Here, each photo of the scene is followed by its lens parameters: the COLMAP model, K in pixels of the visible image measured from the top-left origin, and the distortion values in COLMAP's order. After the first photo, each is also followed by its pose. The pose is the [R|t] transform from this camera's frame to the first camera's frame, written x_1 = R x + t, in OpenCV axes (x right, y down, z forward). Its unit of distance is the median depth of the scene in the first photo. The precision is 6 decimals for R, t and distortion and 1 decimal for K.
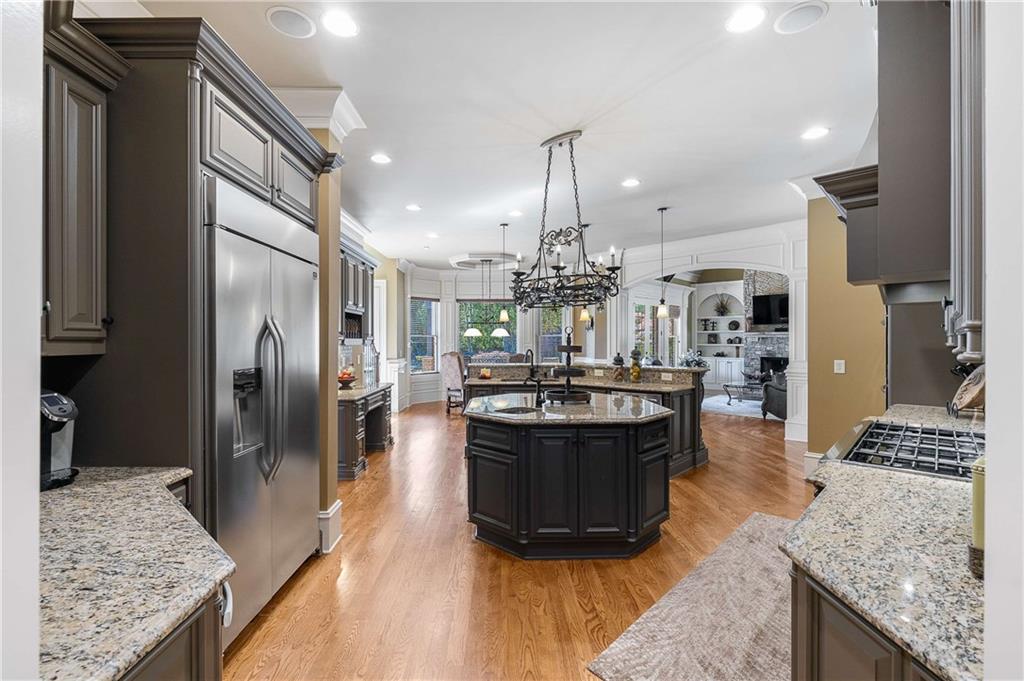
lens RADIAL K [[445.0, 0, 512.4], [0, 445.0, 341.9], [0, 0, 1]] dist [-0.001011, -0.000695]
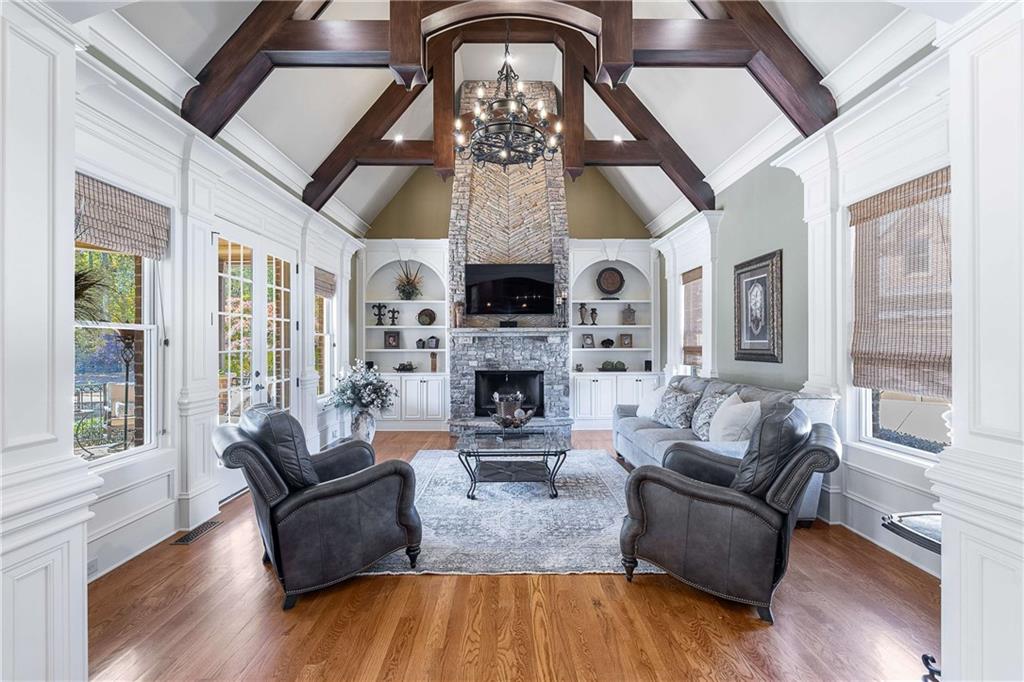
lens RADIAL K [[445.0, 0, 513.0], [0, 445.0, 344.4], [0, 0, 1]] dist [-0.001011, -0.000695]
pose [[0.711469, -0.008798, 0.702662, 0.173019], [0.009251, 0.999952, 0.003154, -0.001797], [-0.702656, 0.004257, 0.711517, 0.521655]]
